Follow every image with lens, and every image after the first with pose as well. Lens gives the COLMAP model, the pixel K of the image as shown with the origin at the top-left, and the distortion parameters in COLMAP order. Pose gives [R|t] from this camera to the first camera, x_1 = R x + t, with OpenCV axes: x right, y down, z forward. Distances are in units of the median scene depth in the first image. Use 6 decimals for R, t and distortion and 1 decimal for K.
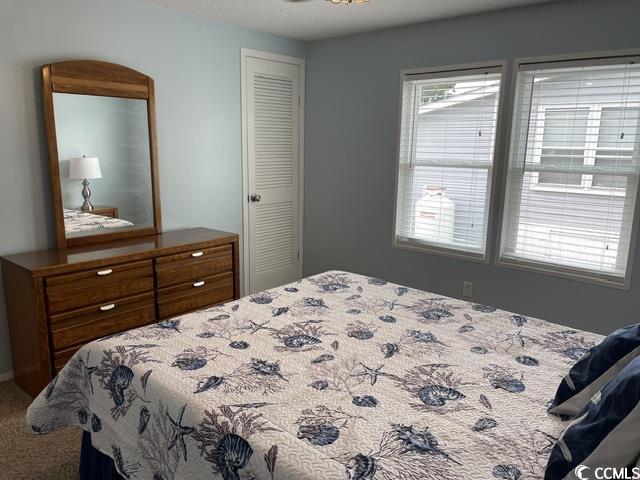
lens RADIAL K [[480.0, 0, 316.5], [0, 480.0, 242.0], [0, 0, 1]] dist [0.035385, -0.031098]
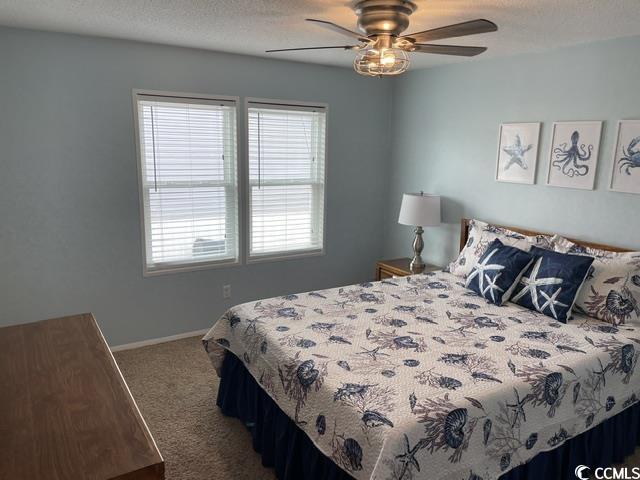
lens RADIAL K [[480.0, 0, 320.5], [0, 480.0, 239.6], [0, 0, 1]] dist [0.035385, -0.031098]
pose [[0.294304, -0.201699, 0.934186, -0.985322], [0.179973, 0.971685, 0.153097, -0.233889], [-0.938613, 0.123071, 0.322271, 0.612587]]
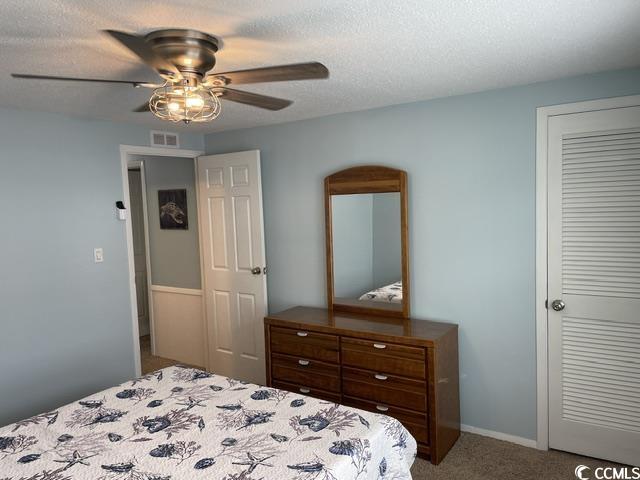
lens RADIAL K [[480.0, 0, 320.0], [0, 480.0, 239.3], [0, 0, 1]] dist [0.035385, -0.031098]
pose [[0.122733, 0.055021, -0.990913, 0.890941], [-0.165396, 0.985633, 0.034242, -0.259607], [0.978561, 0.159691, 0.130069, 0.924194]]
